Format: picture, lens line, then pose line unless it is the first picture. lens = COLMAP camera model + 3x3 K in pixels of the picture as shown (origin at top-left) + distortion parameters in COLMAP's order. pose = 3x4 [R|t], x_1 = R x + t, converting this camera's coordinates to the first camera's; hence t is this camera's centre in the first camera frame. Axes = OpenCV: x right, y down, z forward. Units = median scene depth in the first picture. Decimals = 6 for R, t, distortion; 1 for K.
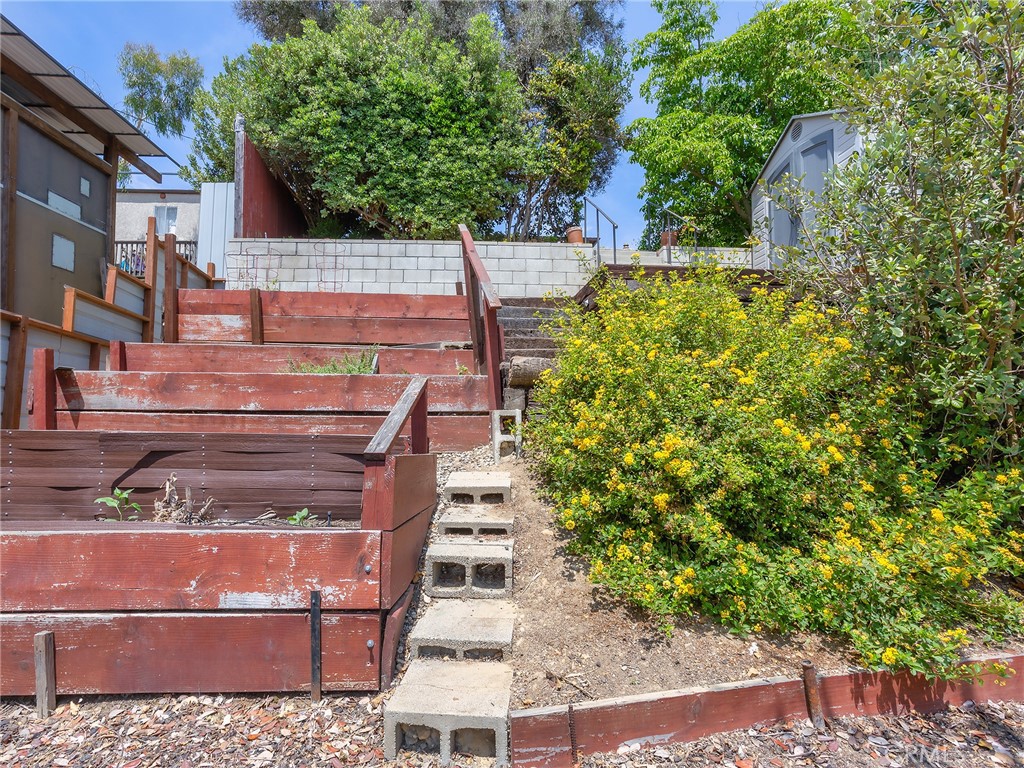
lens RADIAL K [[551.7, 0, 474.8], [0, 551.7, 379.8], [0, 0, 1]] dist [-0.052247, 0.031255]
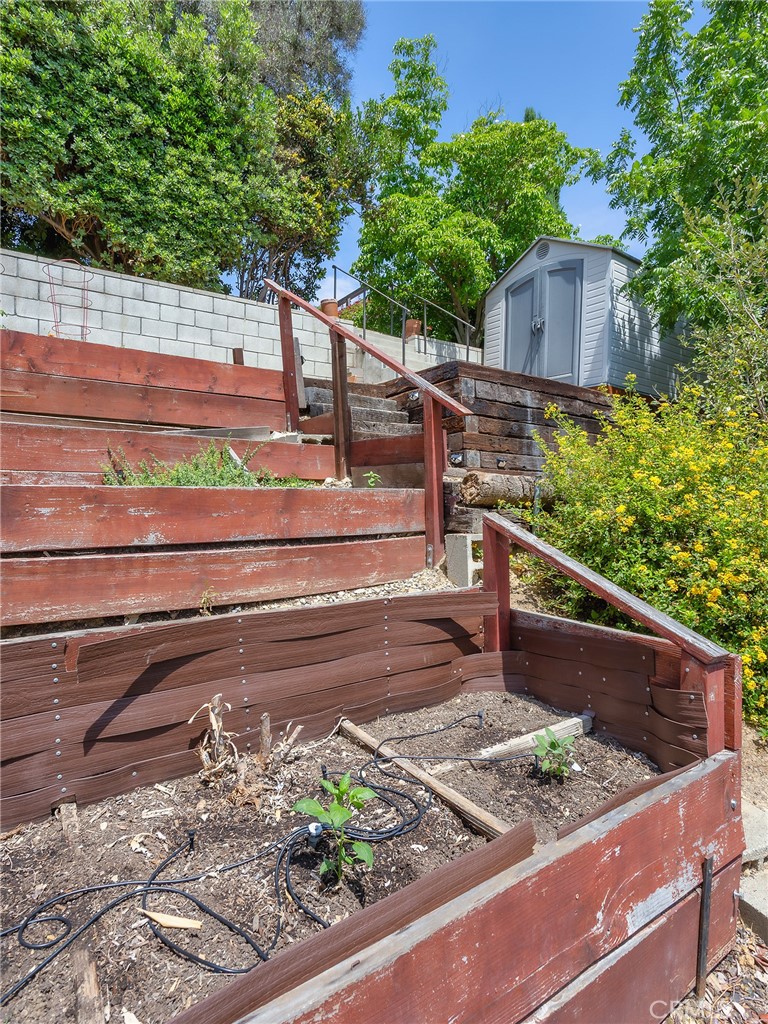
lens RADIAL K [[552.7, 0, 384.0], [0, 552.7, 512.0], [0, 0, 1]] dist [-0.053056, 0.031599]
pose [[0.851120, -0.012020, 0.524834, -0.514435], [-0.051157, 0.993081, 0.105704, -0.063757], [-0.522473, -0.116815, 0.844616, 0.330243]]
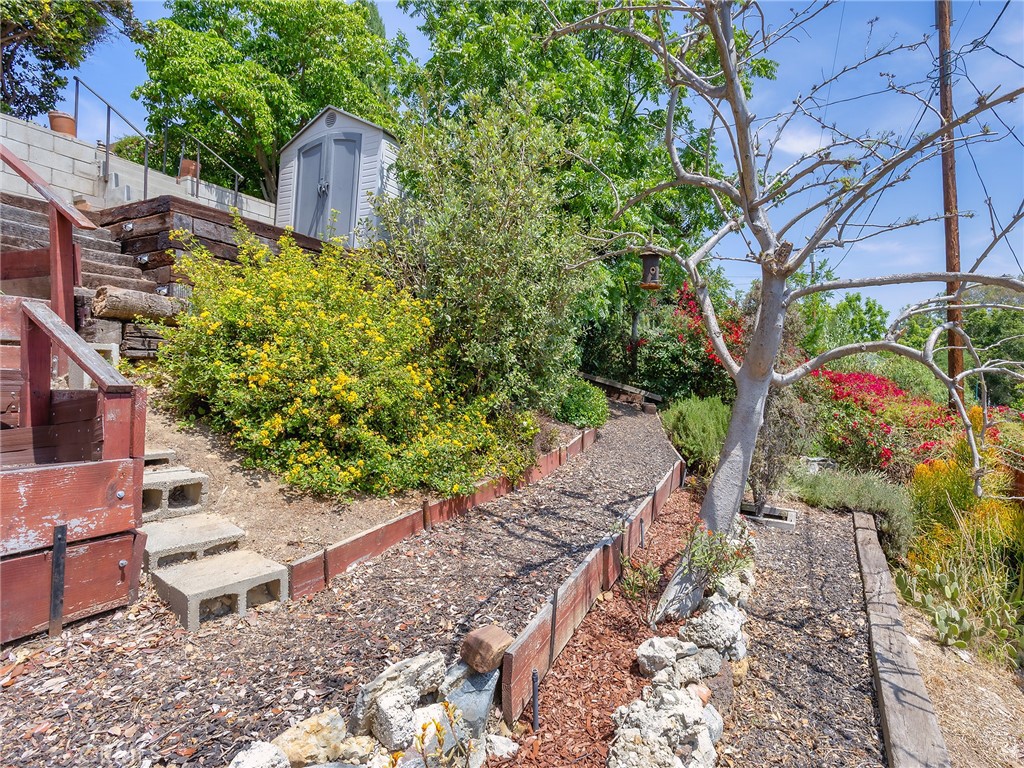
lens RADIAL K [[547.5, 0, 557.4], [0, 547.5, 374.8], [0, 0, 1]] dist [-0.028960, 0.024141]
pose [[0.485861, 0.018086, 0.873849, -0.355551], [-0.101825, 0.994149, 0.036039, -0.003950], [-0.868085, -0.106490, 0.484860, -0.107557]]
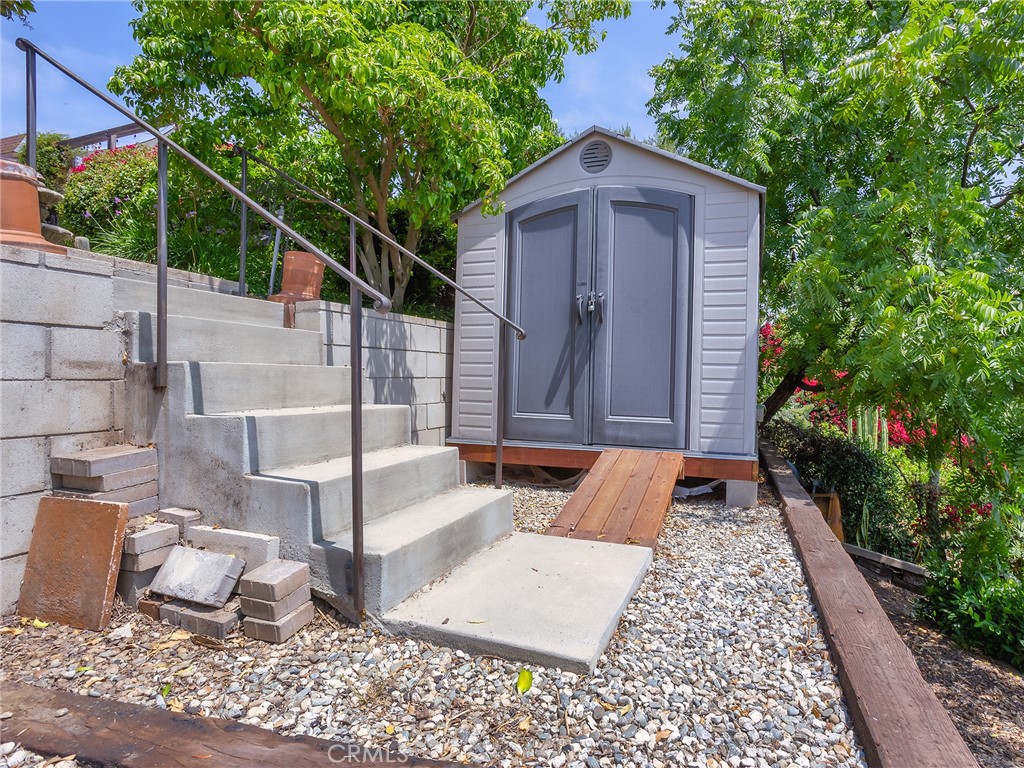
lens RADIAL K [[547.5, 0, 557.4], [0, 547.5, 374.8], [0, 0, 1]] dist [-0.028960, 0.024141]
pose [[0.390481, 0.005037, 0.920597, 0.130122], [-0.087863, 0.995624, 0.031820, -0.486406], [-0.916409, -0.093312, 0.389215, 1.542014]]
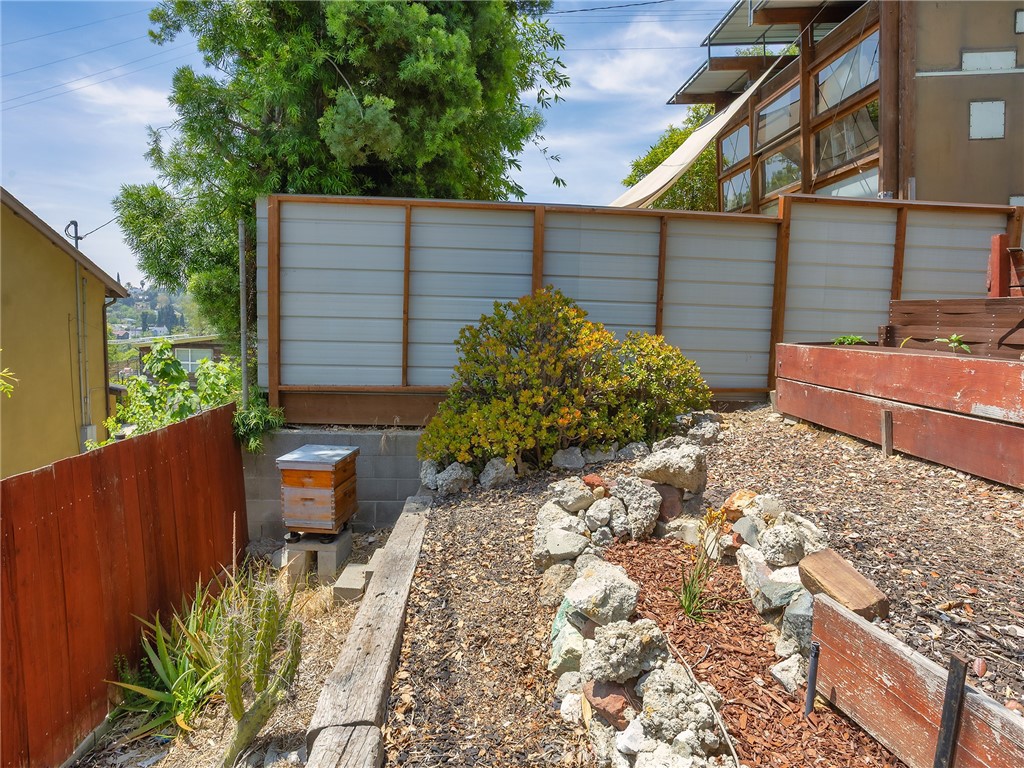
lens RADIAL K [[569.4, 0, 514.4], [0, 569.4, 376.6], [0, 0, 1]] dist [-0.009490, 0.001614]
pose [[-0.003483, 0.102207, -0.994757, 0.475966], [0.072140, 0.992197, 0.101691, 0.048555], [0.997388, -0.071408, -0.010829, -0.067678]]
